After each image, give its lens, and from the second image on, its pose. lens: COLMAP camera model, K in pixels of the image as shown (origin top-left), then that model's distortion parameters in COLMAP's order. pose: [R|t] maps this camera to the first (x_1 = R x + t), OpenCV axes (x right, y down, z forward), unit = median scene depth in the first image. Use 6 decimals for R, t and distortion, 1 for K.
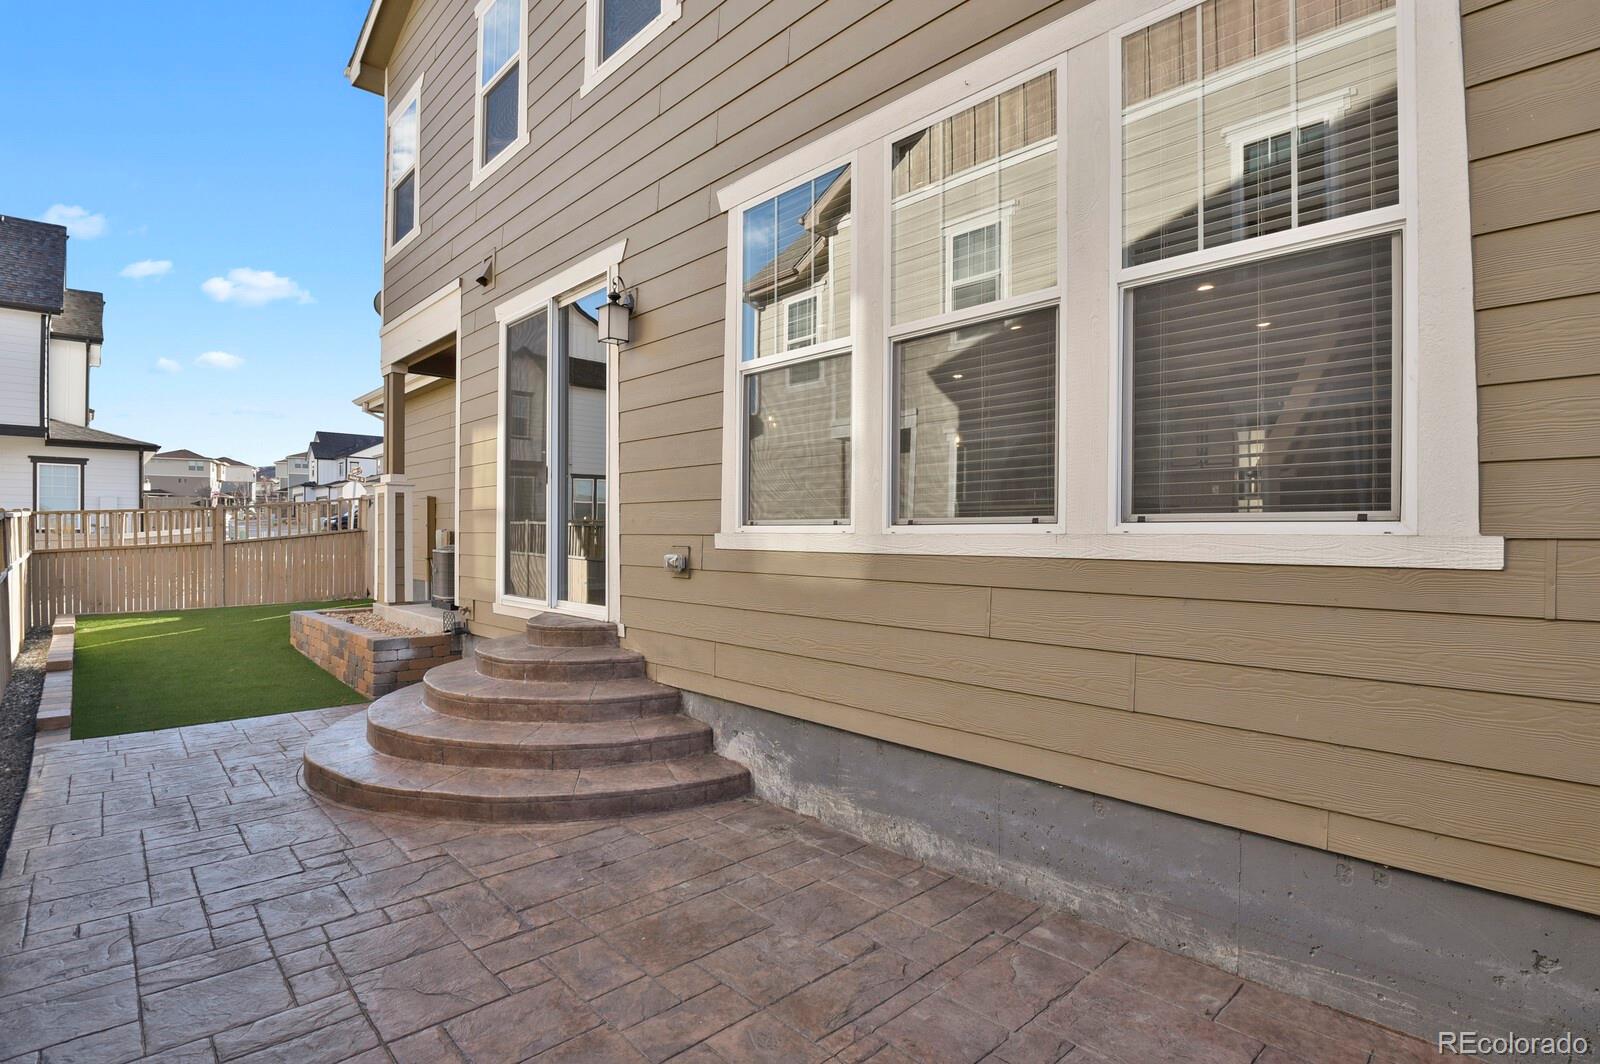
lens RADIAL K [[795.8, 0, 800.9], [0, 795.8, 558.5], [0, 0, 1]] dist [-0.018588, -0.000423]
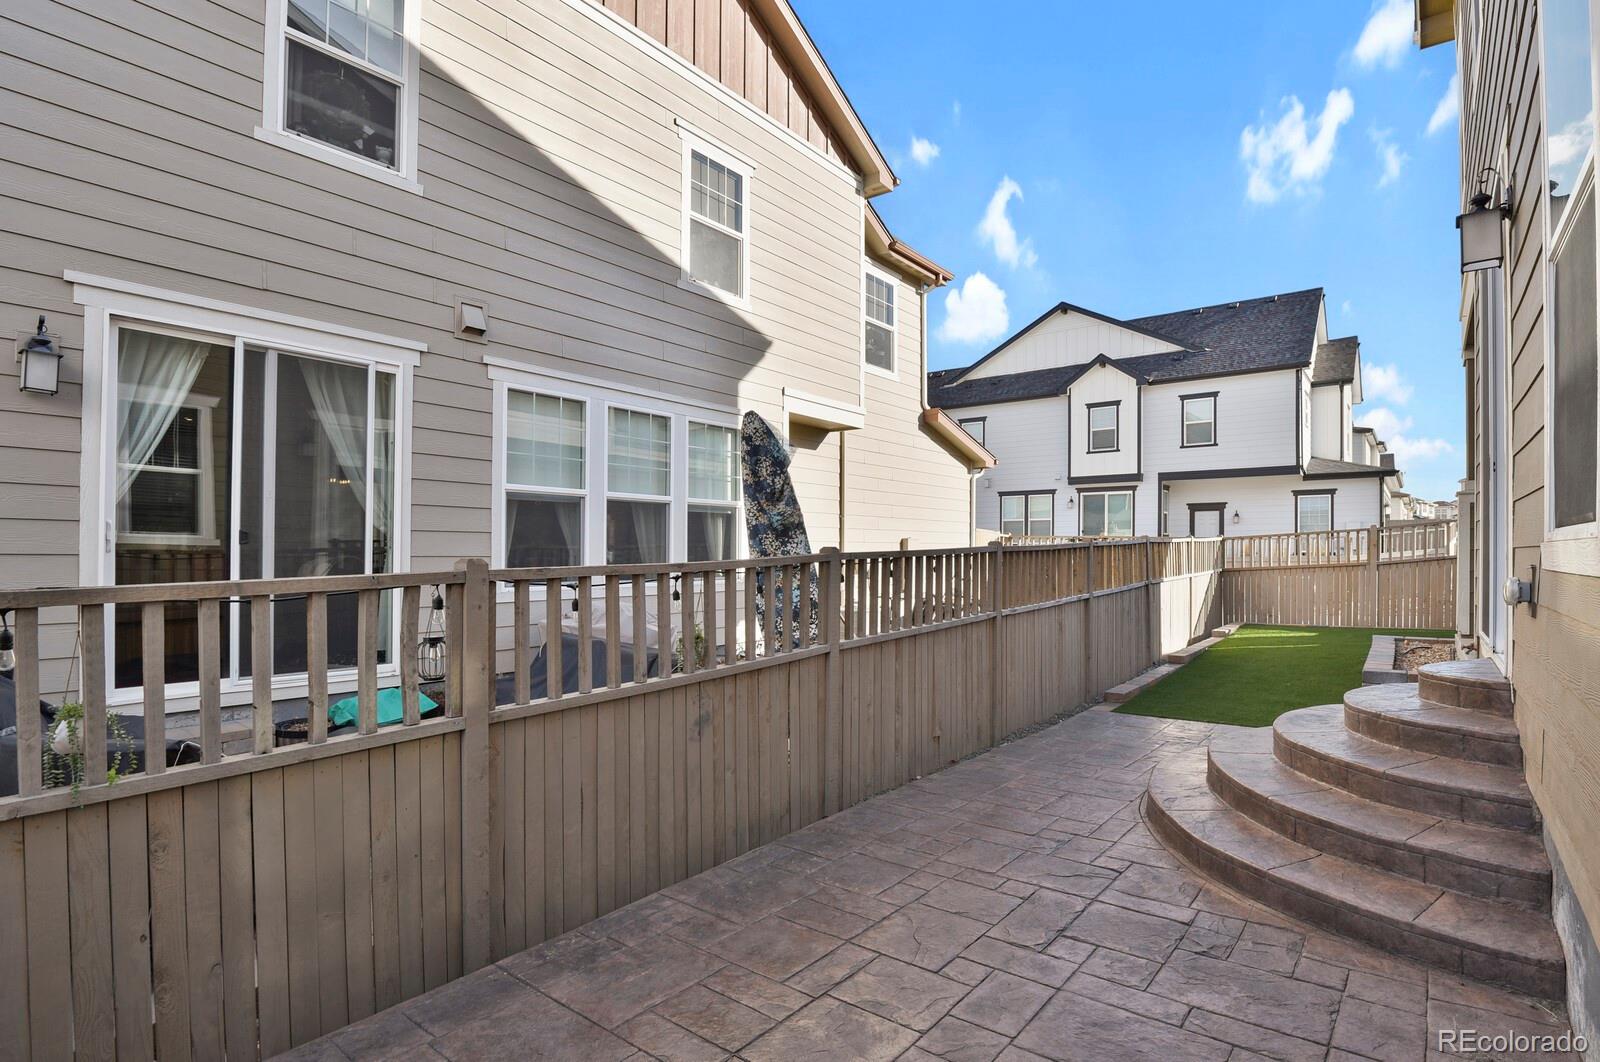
lens RADIAL K [[795.8, 0, 800.9], [0, 795.8, 557.5], [0, 0, 1]] dist [-0.018588, -0.000423]
pose [[0.151743, -0.003662, -0.988413, 0.387831], [-0.026323, 0.999623, -0.007744, -0.001889], [0.988069, 0.027193, 0.151589, 0.363448]]
